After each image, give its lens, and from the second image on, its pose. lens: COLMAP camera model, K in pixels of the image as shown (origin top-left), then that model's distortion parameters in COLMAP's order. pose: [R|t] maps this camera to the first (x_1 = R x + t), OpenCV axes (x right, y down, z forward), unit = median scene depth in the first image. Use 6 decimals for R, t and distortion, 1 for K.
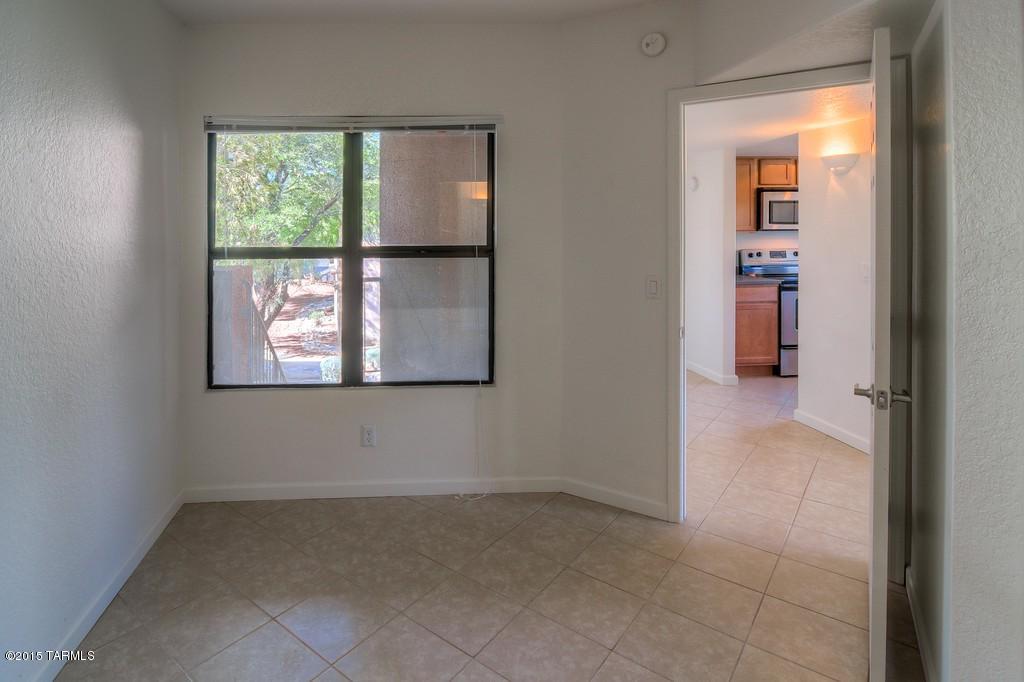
lens RADIAL K [[539.2, 0, 507.5], [0, 539.2, 238.6], [0, 0, 1]] dist [-0.003594, -0.004308]
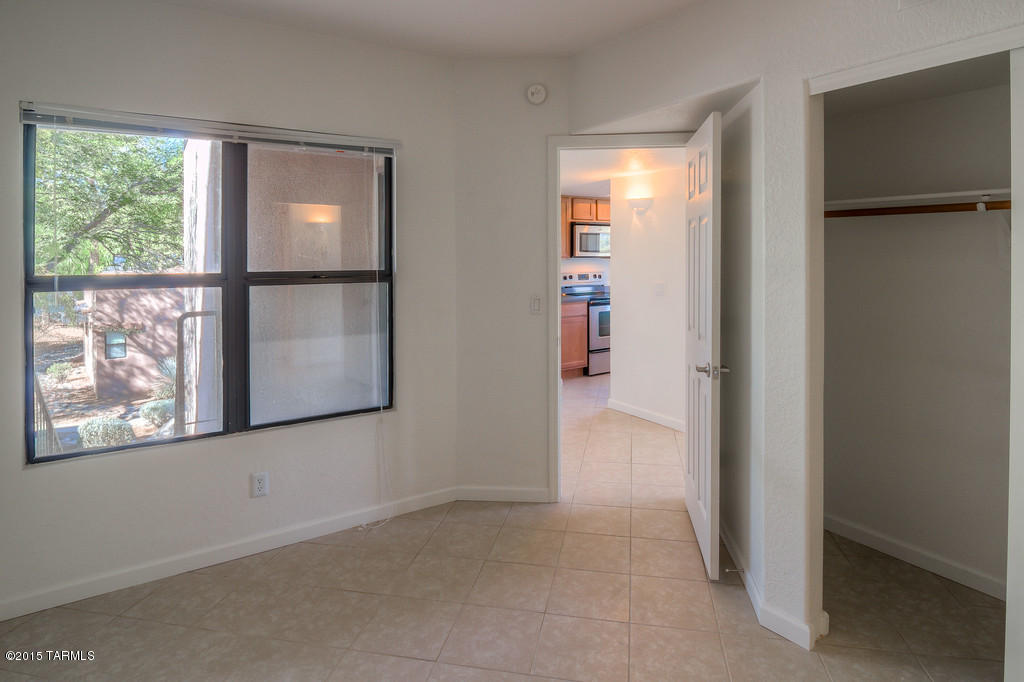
lens RADIAL K [[547.7, 0, 516.3], [0, 547.7, 274.8], [0, 0, 1]] dist [-0.000423, -0.009961]
pose [[0.865664, -0.014091, 0.500427, -0.340410], [0.009131, 0.999882, 0.012359, 0.010860], [-0.500542, -0.006129, 0.865691, 0.002832]]
